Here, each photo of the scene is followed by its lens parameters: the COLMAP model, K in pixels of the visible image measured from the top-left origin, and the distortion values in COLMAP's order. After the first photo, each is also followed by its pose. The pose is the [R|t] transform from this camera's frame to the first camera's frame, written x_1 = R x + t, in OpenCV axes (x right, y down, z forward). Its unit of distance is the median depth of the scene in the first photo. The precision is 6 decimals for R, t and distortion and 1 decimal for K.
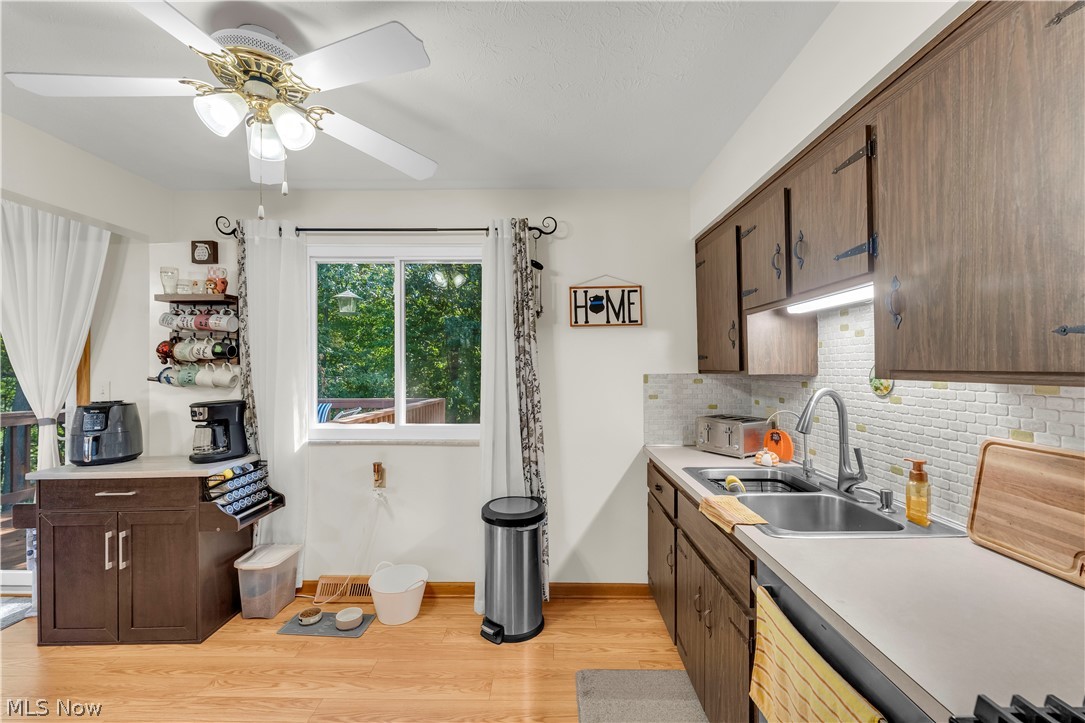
lens RADIAL K [[449.2, 0, 544.9], [0, 449.2, 365.3], [0, 0, 1]] dist [-0.001392, -0.000720]
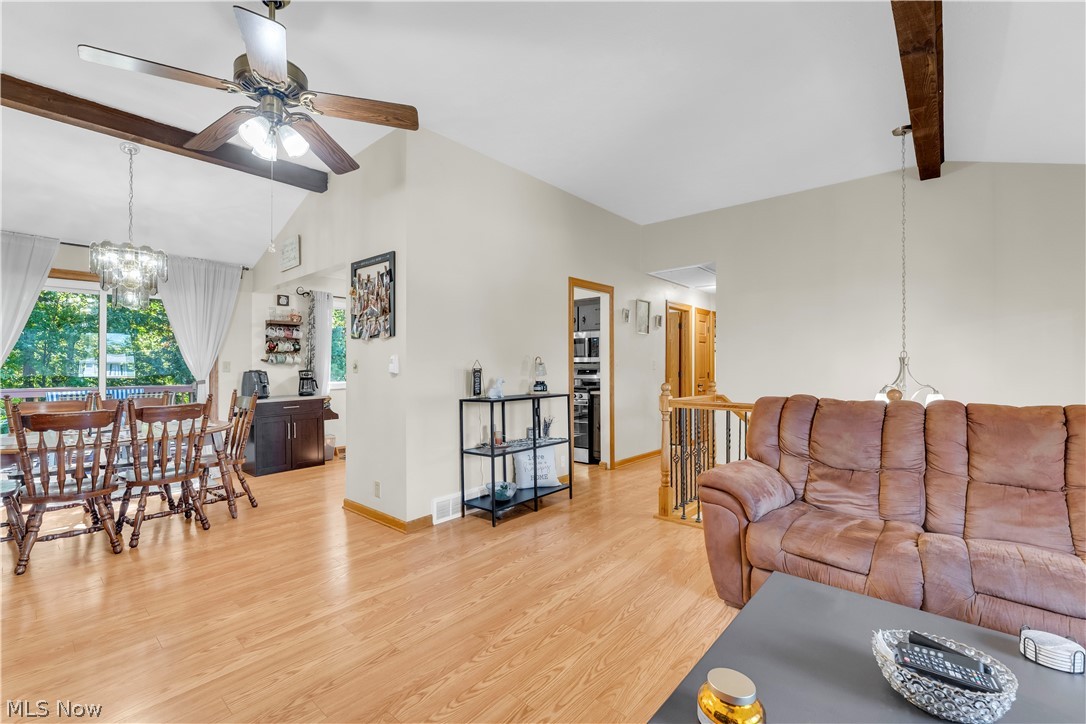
lens RADIAL K [[466.6, 0, 483.9], [0, 466.6, 368.8], [0, 0, 1]] dist [-0.003197, -0.001545]
pose [[0.711118, 0.001796, 0.703071, -1.781687], [-0.001917, 0.999998, -0.000615, 0.074007], [-0.703070, -0.000911, 0.711120, -1.333116]]
